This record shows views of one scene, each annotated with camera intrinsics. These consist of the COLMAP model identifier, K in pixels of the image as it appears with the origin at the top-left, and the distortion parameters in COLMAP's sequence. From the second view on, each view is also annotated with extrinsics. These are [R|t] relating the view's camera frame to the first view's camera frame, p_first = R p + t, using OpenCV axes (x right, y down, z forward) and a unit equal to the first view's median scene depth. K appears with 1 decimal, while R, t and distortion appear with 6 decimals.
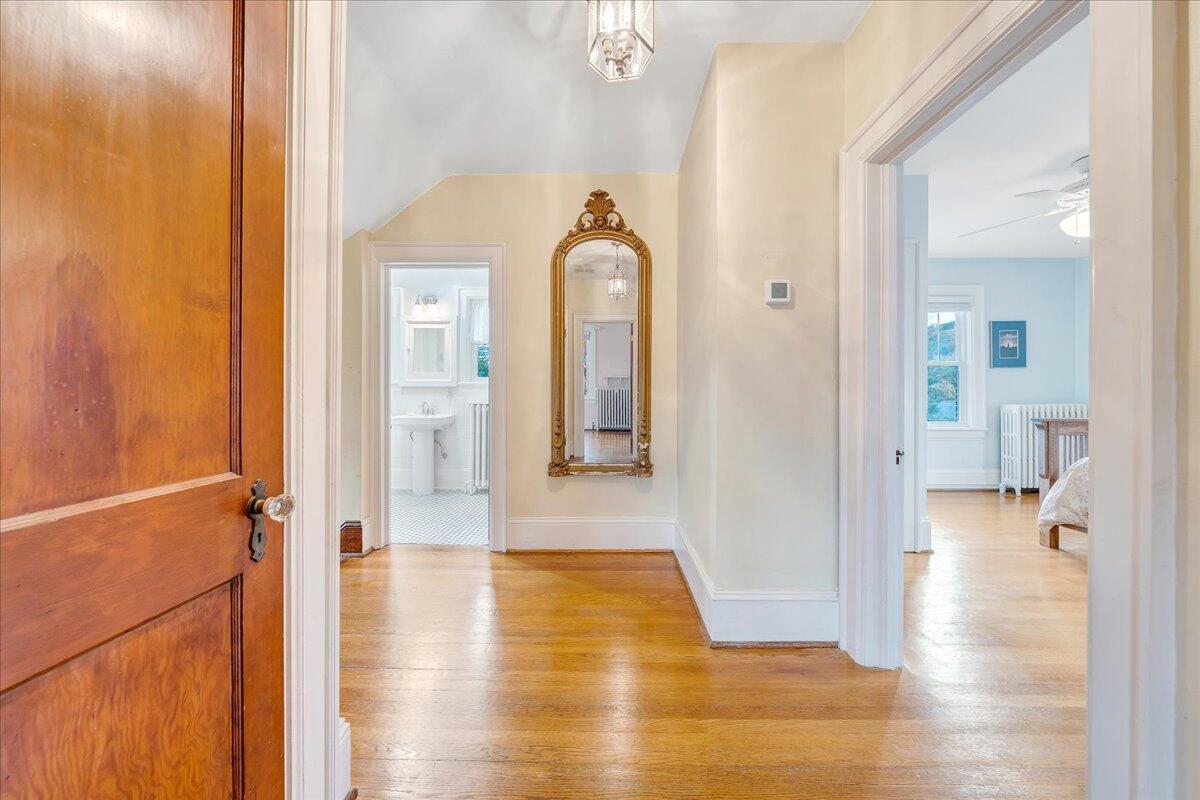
lens RADIAL K [[411.8, 0, 601.0], [0, 411.8, 394.3], [0, 0, 1]] dist [-0.005644, -0.000030]
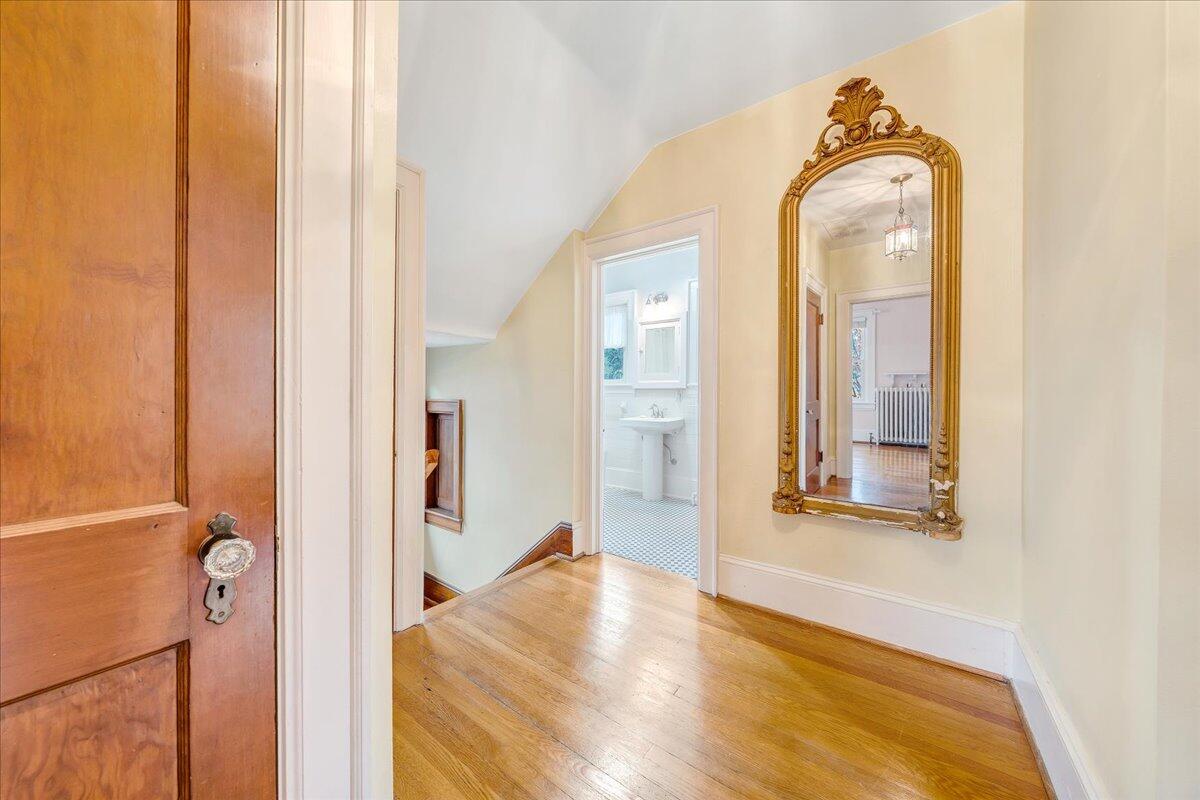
lens RADIAL K [[411.8, 0, 597.8], [0, 411.8, 396.5], [0, 0, 1]] dist [-0.005644, -0.000030]
pose [[0.813686, 0.004476, -0.581287, 0.042371], [-0.004054, 0.999990, 0.002026, -0.001796], [0.581291, 0.000708, 0.813696, 0.231206]]
